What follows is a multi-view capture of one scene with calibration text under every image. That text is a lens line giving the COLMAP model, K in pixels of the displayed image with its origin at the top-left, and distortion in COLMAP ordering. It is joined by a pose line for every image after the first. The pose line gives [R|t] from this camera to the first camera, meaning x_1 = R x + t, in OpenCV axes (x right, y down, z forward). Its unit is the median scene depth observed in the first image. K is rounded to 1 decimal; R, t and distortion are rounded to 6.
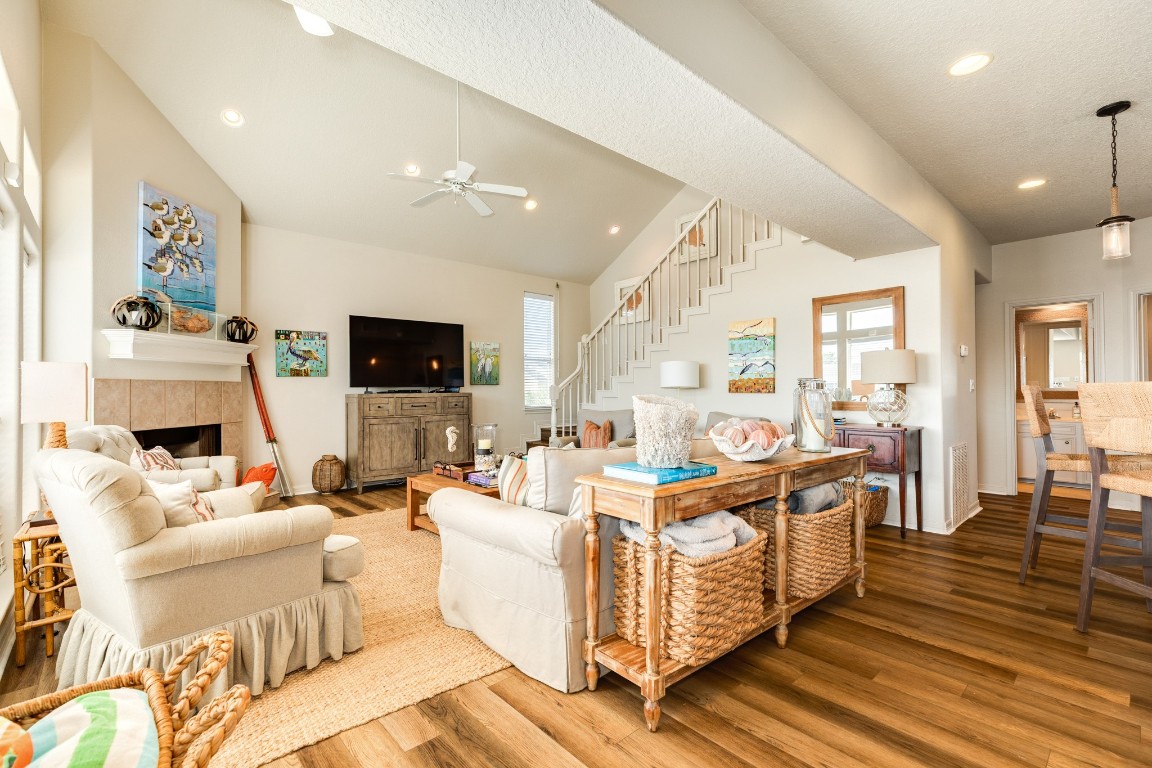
lens RADIAL K [[511.4, 0, 577.2], [0, 511.4, 385.6], [0, 0, 1]] dist [0.002599, 0.000641]
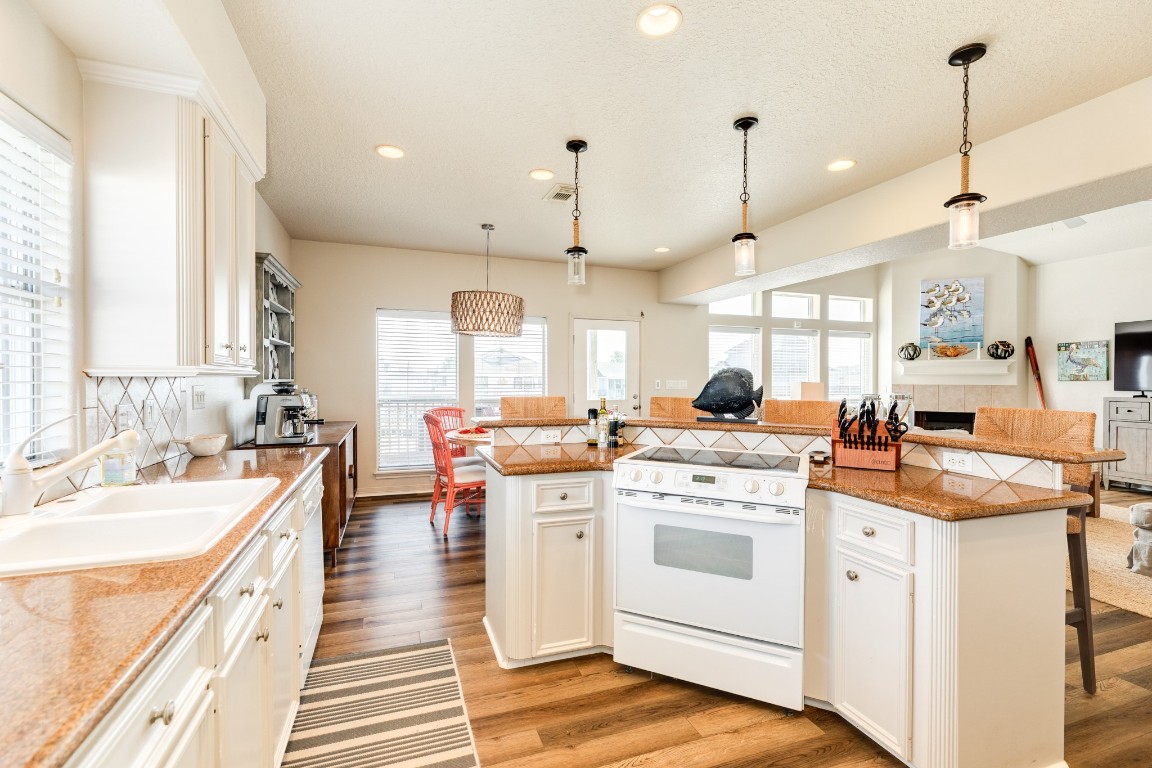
lens RADIAL K [[511.4, 0, 574.8], [0, 511.4, 382.6], [0, 0, 1]] dist [0.002599, 0.000641]
pose [[-0.383708, 0.005043, -0.923441, 1.141847], [0.002723, 0.999987, 0.004330, -0.025273], [0.923450, -0.000853, -0.383717, 0.437512]]
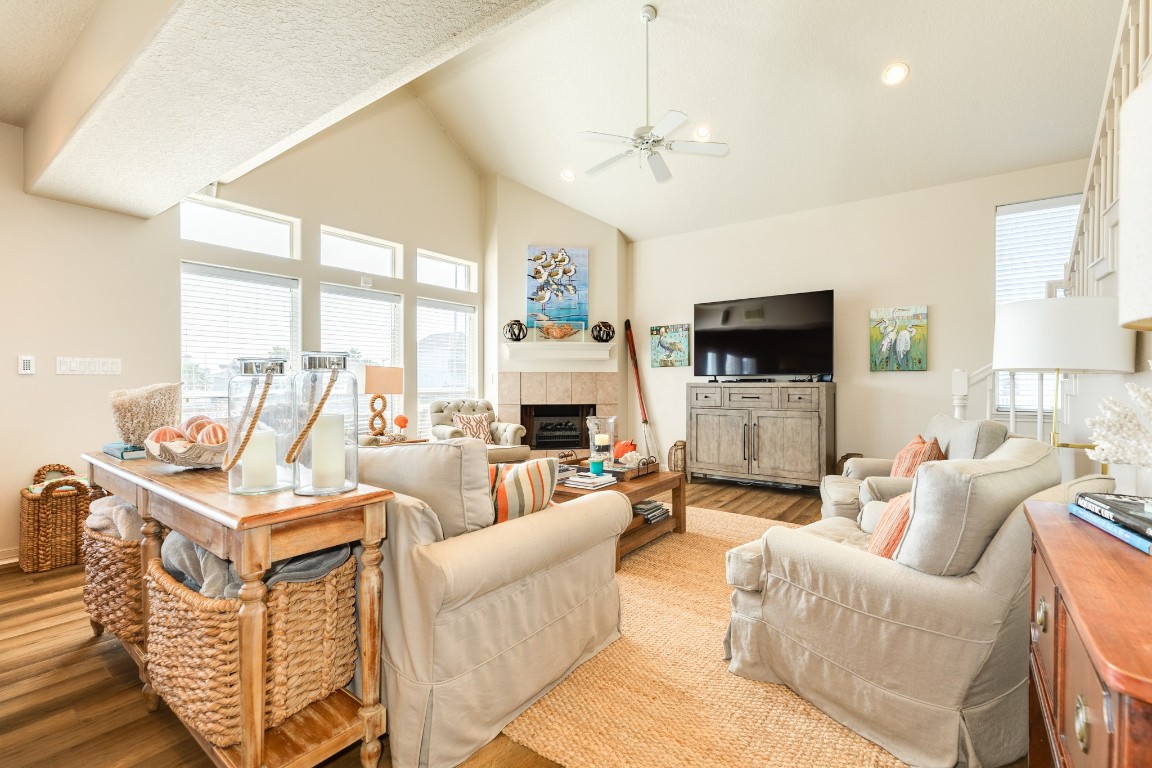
lens RADIAL K [[511.4, 0, 574.3], [0, 511.4, 382.6], [0, 0, 1]] dist [0.002599, 0.000641]
pose [[0.197385, 0.005146, -0.980313, 0.577696], [0.006555, 0.999957, 0.006569, 0.009240], [0.980304, -0.007723, 0.197342, 0.670669]]
